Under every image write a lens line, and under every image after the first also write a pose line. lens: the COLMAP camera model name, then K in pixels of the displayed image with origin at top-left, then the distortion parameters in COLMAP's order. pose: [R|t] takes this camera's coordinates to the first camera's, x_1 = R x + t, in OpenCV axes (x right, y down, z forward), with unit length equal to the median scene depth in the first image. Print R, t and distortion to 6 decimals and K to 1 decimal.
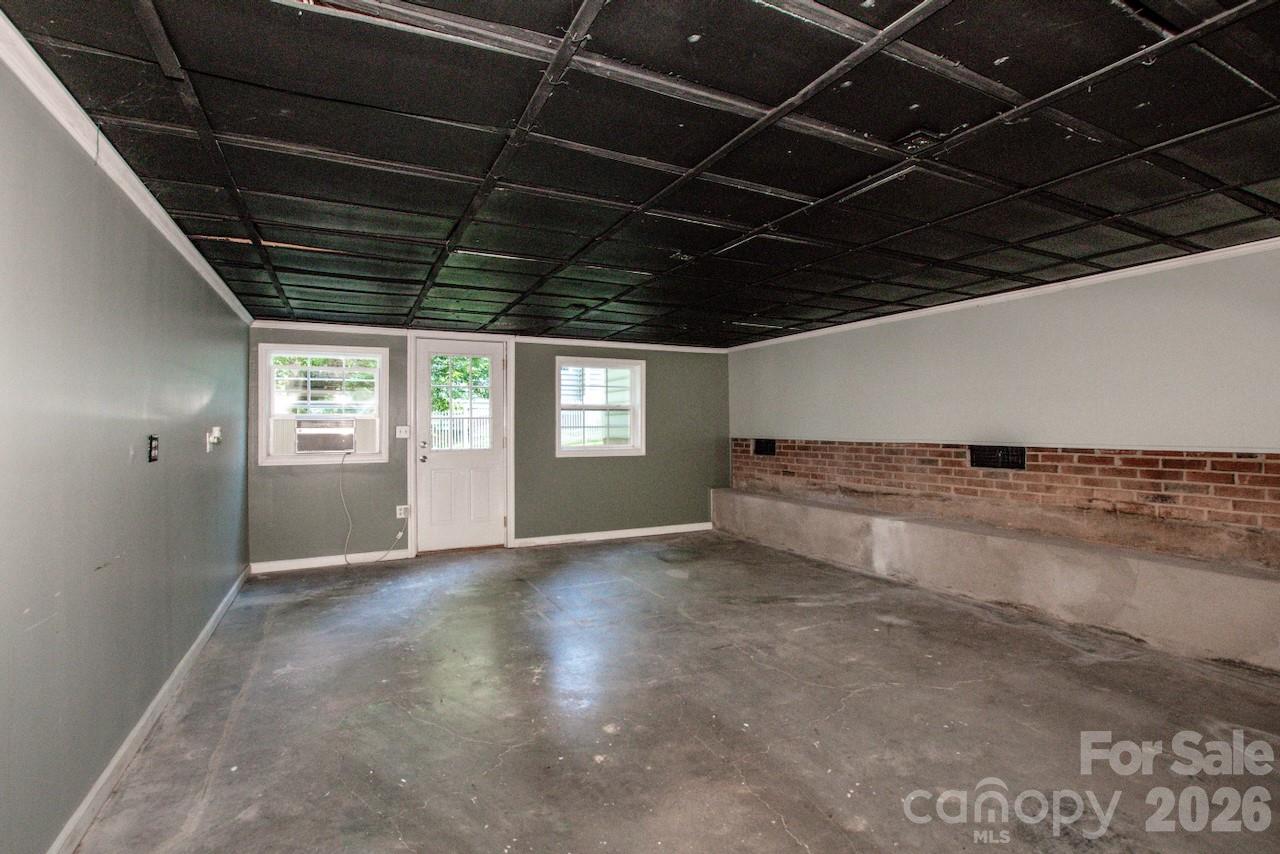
lens RADIAL K [[574.0, 0, 665.0], [0, 574.0, 427.6], [0, 0, 1]] dist [-0.034797, 0.003857]
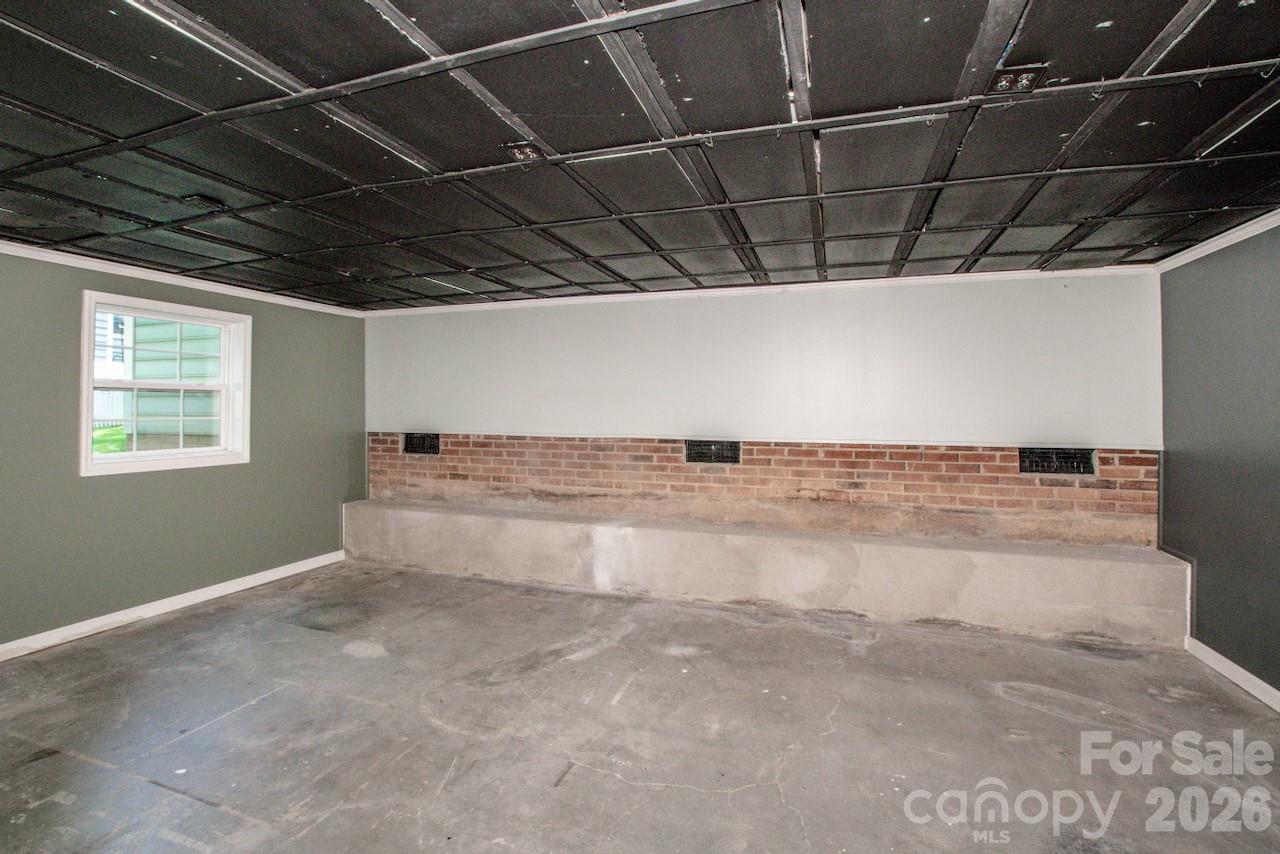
lens RADIAL K [[574.0, 0, 596.1], [0, 574.0, 402.8], [0, 0, 1]] dist [-0.034797, 0.003857]
pose [[0.751028, 0.011238, 0.660174, -0.250431], [-0.007207, 0.999935, -0.008823, -0.025337], [-0.660231, 0.001869, 0.751060, 0.411909]]
